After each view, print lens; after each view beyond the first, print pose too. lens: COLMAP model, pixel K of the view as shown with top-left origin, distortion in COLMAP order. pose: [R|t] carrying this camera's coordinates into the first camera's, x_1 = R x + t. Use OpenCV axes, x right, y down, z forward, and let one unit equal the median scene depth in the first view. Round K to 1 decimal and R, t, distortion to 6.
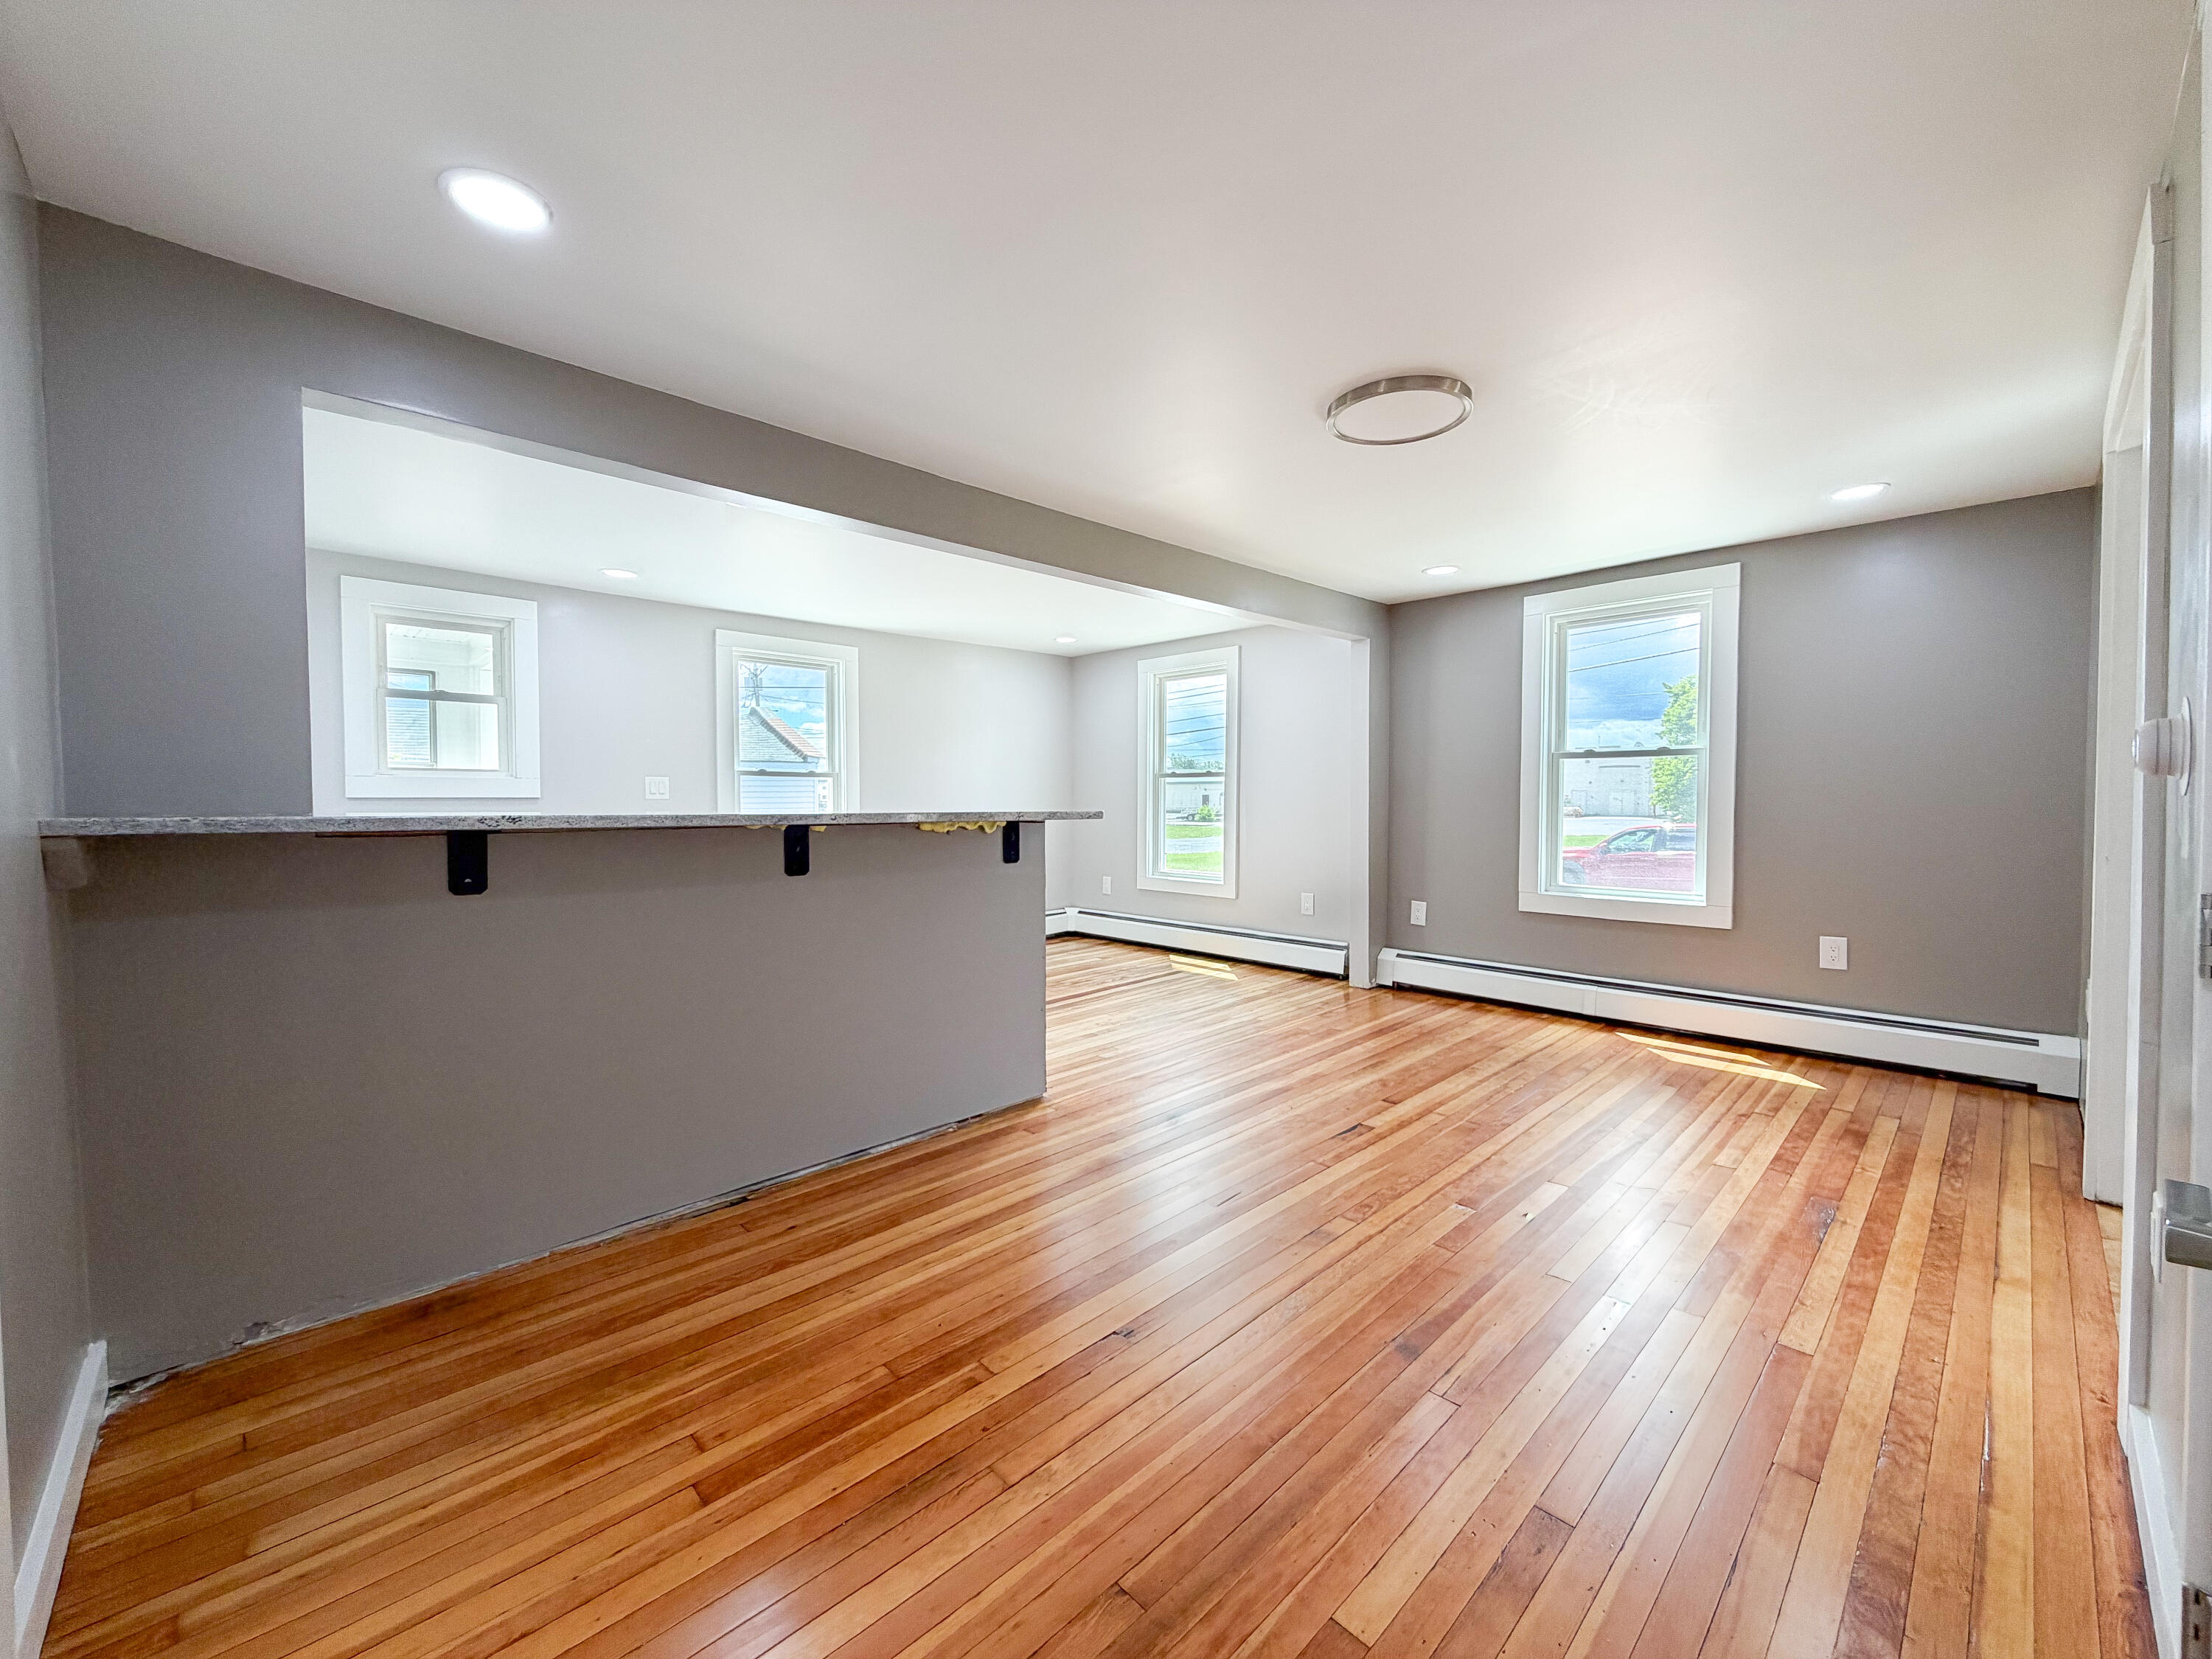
lens RADIAL K [[888.1, 0, 1094.4], [0, 888.1, 825.6], [0, 0, 1]] dist [-0.000421, 0.000001]
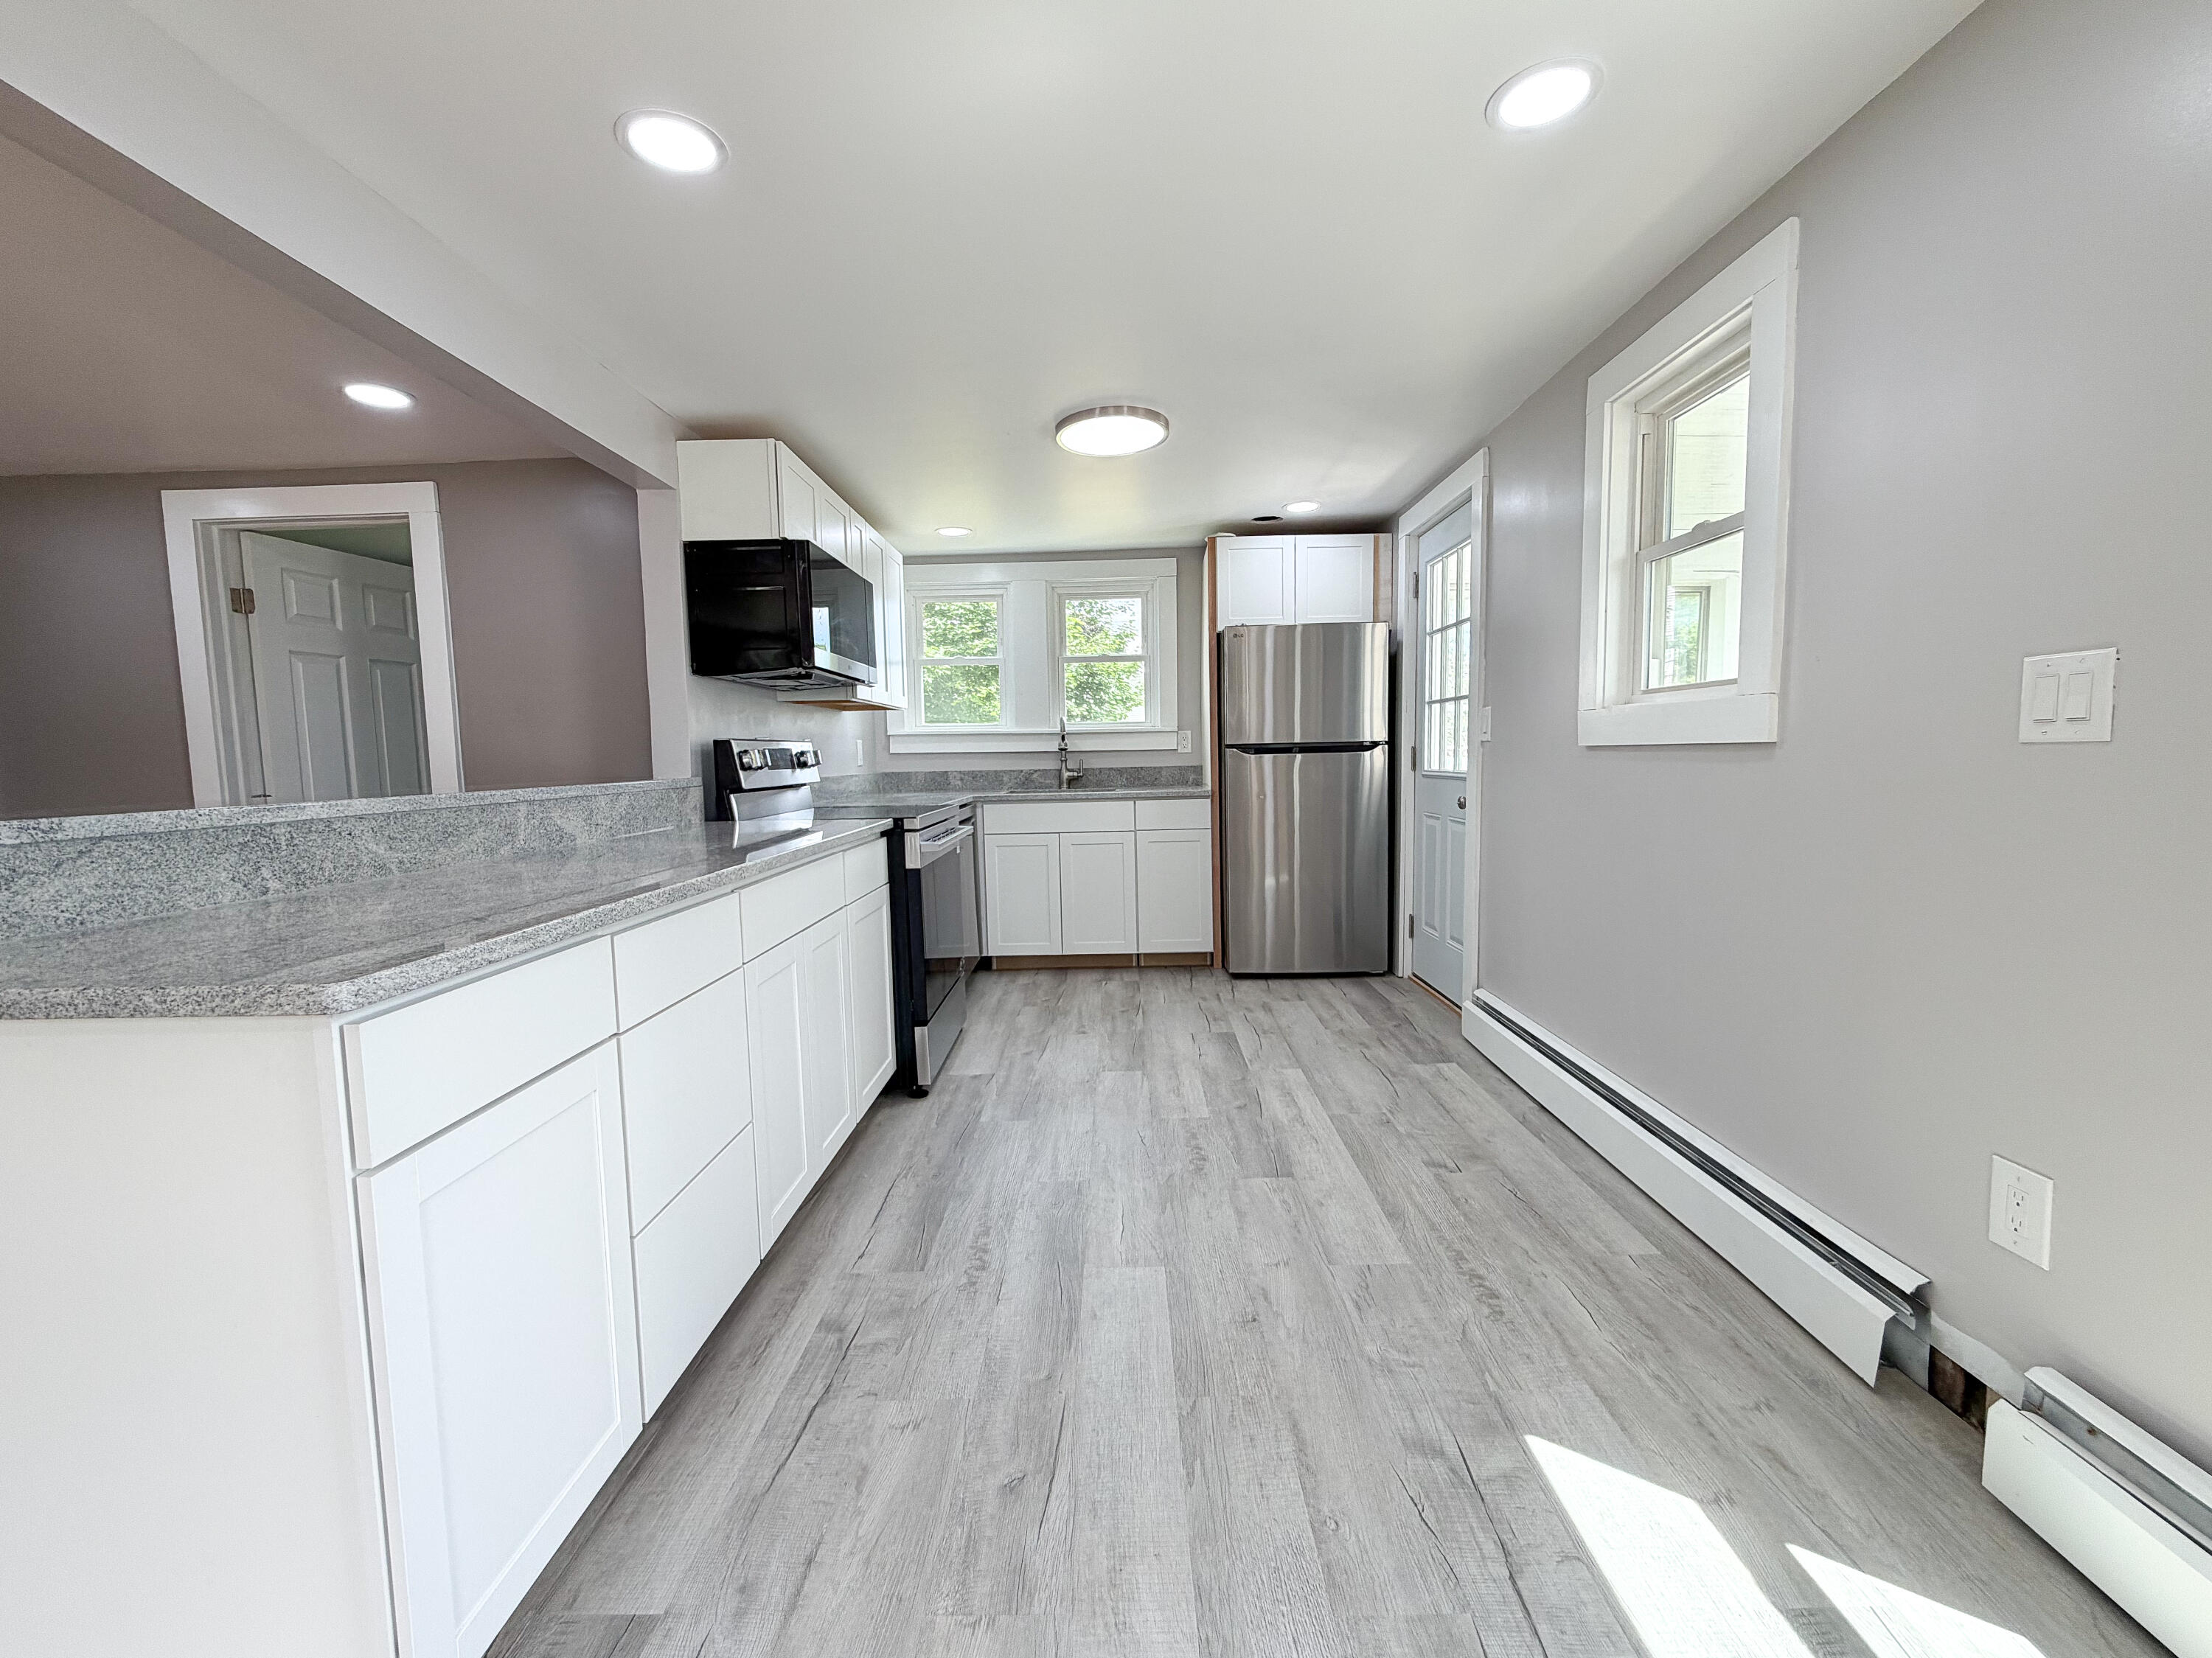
lens RADIAL K [[915.7, 0, 1102.0], [0, 915.7, 833.5], [0, 0, 1]] dist [-0.002099, -0.000217]
pose [[-0.712221, 0.076059, -0.697823, -0.220565], [0.001635, 0.994289, 0.106704, -0.056983], [0.701954, 0.074856, -0.708278, 1.762858]]
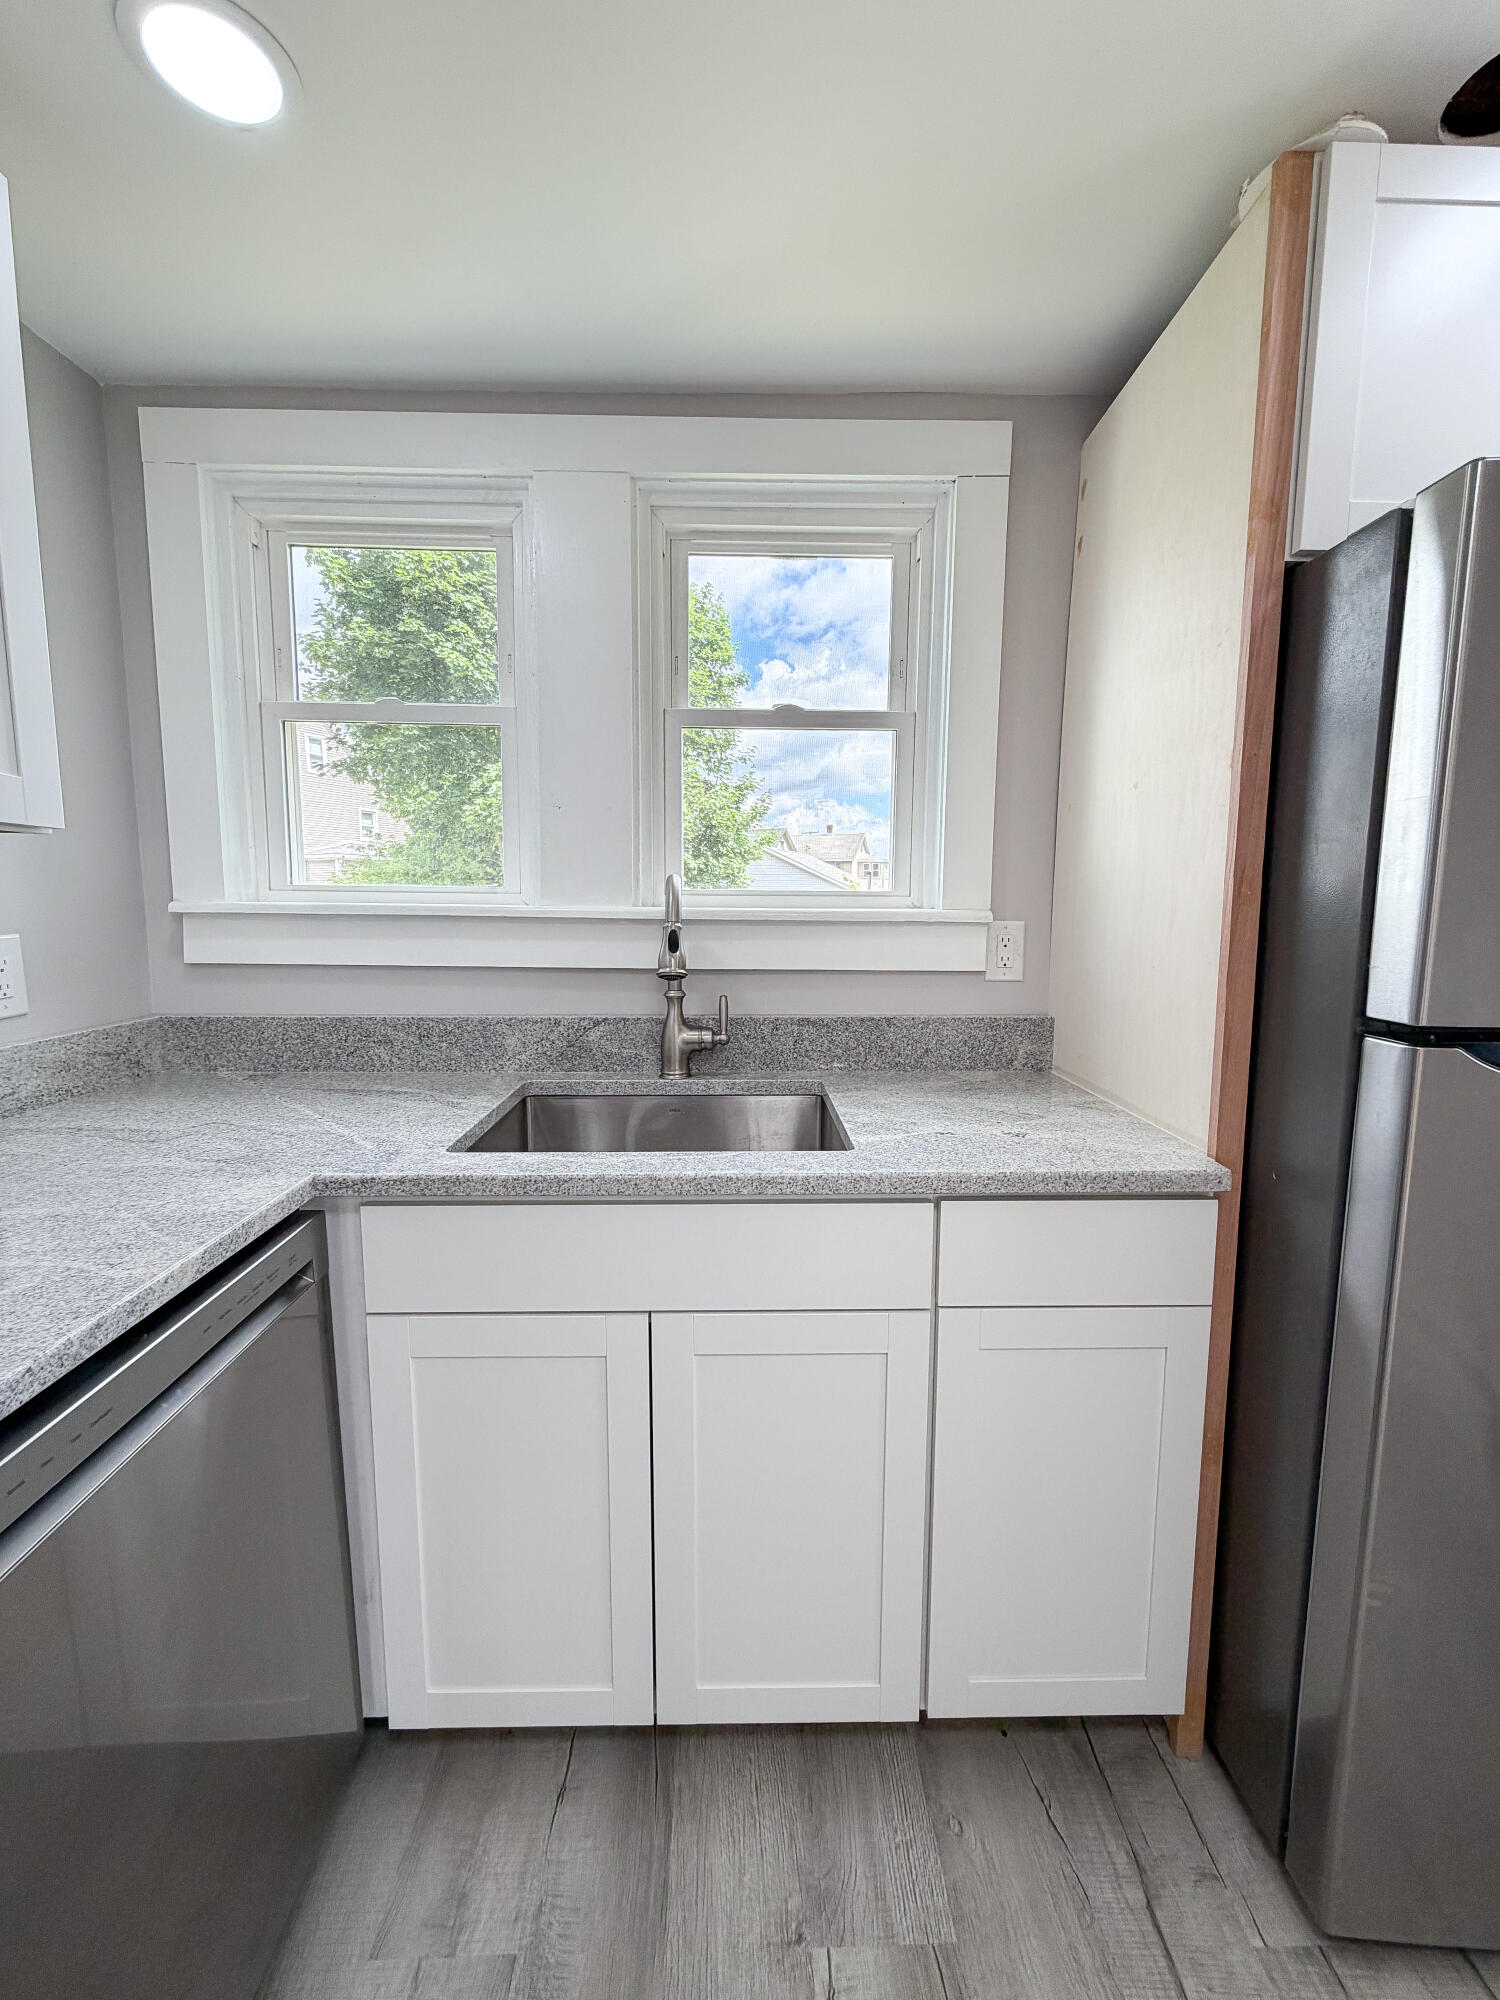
lens RADIAL K [[793.3, 0, 753.7], [0, 793.3, 994.6], [0, 0, 1]] dist [-0.000860, -0.000223]
pose [[-0.676421, 0.083143, -0.731808, -1.062587], [-0.024295, 0.990548, 0.134996, -0.086022], [0.736115, 0.109093, -0.668007, 0.839495]]
